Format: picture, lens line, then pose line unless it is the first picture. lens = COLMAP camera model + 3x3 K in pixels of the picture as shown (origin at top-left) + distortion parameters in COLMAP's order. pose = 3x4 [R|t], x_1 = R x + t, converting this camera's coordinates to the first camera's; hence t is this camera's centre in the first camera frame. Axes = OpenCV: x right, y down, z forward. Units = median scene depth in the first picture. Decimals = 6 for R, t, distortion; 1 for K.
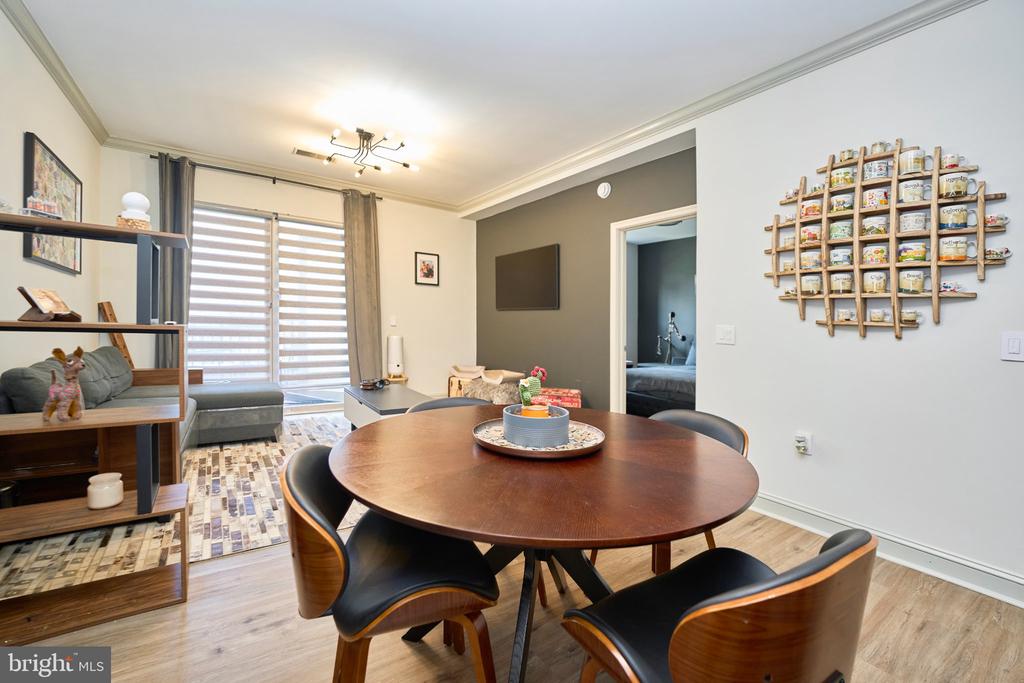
lens RADIAL K [[420.5, 0, 518.8], [0, 420.5, 341.7], [0, 0, 1]] dist [-0.032116, 0.002142]
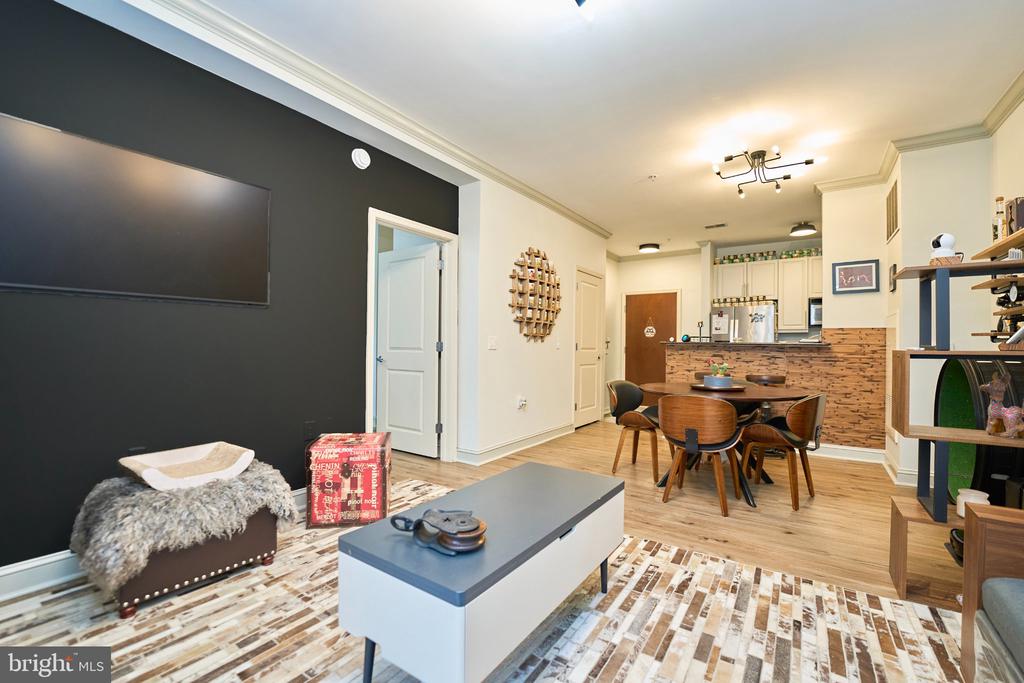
lens RADIAL K [[420.5, 0, 534.2], [0, 420.5, 349.9], [0, 0, 1]] dist [-0.032116, 0.002142]
pose [[-0.358119, -0.050551, 0.932307, -0.651222], [0.018750, 0.997943, 0.061312, -0.057935], [-0.933488, 0.039437, -0.356434, 1.019513]]
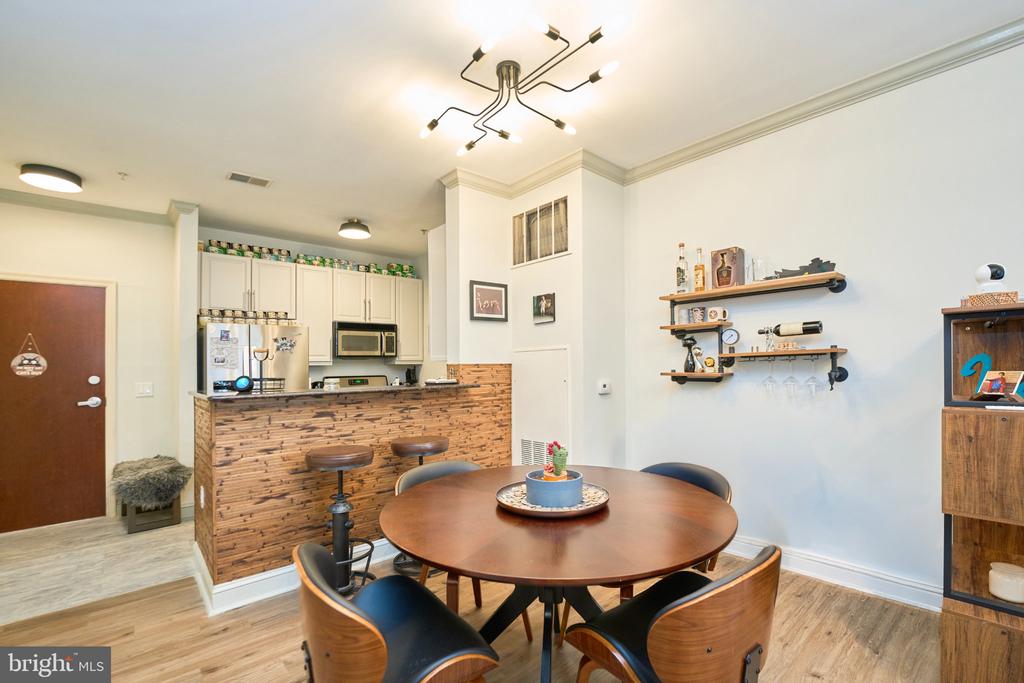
lens RADIAL K [[432.6, 0, 492.4], [0, 432.6, 365.8], [0, 0, 1]] dist [-0.016470, 0.002156]
pose [[-0.996747, -0.014766, -0.079234, 0.086034], [-0.017829, 0.999115, 0.038093, -0.064180], [0.078601, 0.039382, -0.996128, 0.782941]]
